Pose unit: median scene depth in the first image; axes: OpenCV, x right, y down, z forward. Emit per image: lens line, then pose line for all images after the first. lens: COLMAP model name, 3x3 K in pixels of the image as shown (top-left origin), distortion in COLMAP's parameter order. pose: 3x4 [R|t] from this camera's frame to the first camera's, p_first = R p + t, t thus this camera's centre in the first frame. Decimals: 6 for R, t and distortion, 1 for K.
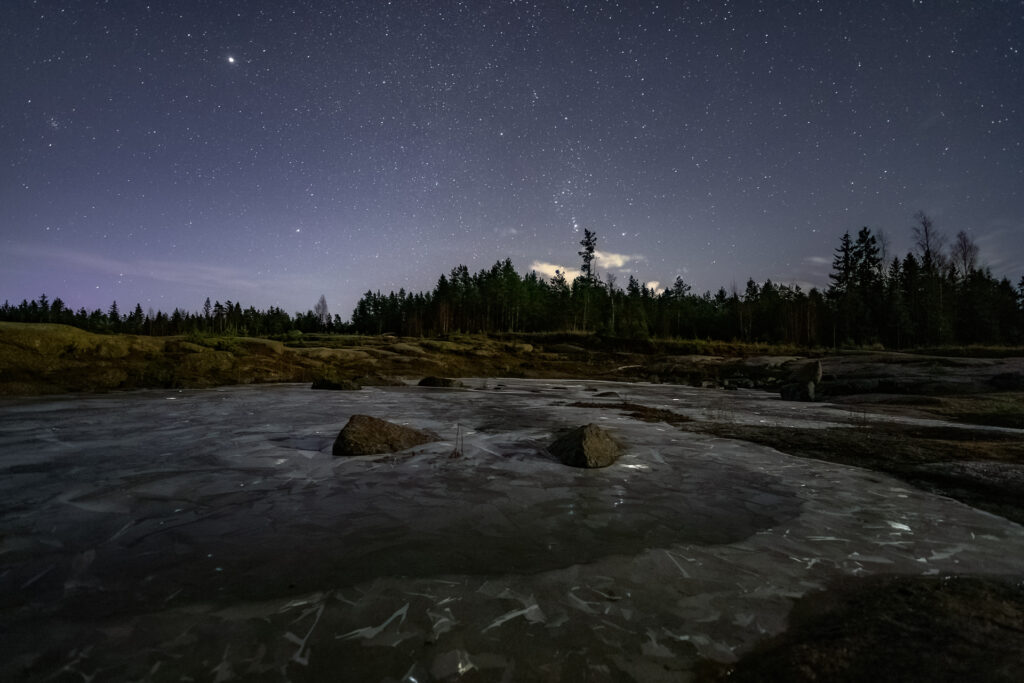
lens RADIAL K [[445.2, 0, 508.6], [0, 445.2, 344.3], [0, 0, 1]] dist [-0.004263, -0.003008]
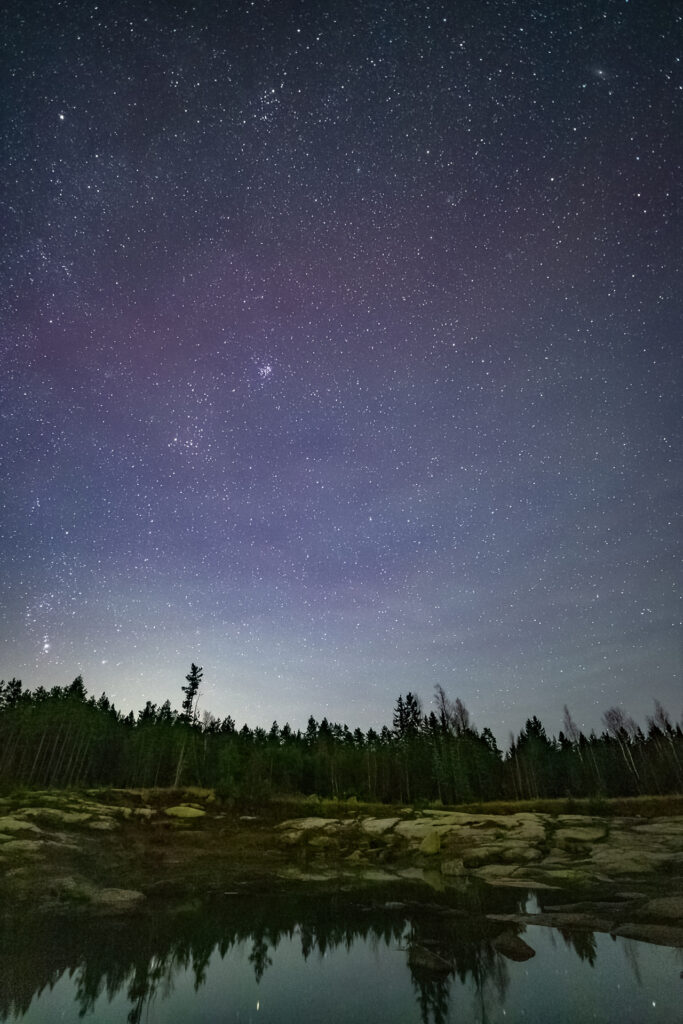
lens RADIAL K [[445.2, 0, 338.8], [0, 445.2, 510.0], [0, 0, 1]] dist [-0.004263, -0.003008]
pose [[0.830317, 0.284575, 0.479156, -0.159645], [0.005898, 0.855260, -0.518166, -0.033853], [-0.557260, 0.433068, 0.708459, -0.071060]]
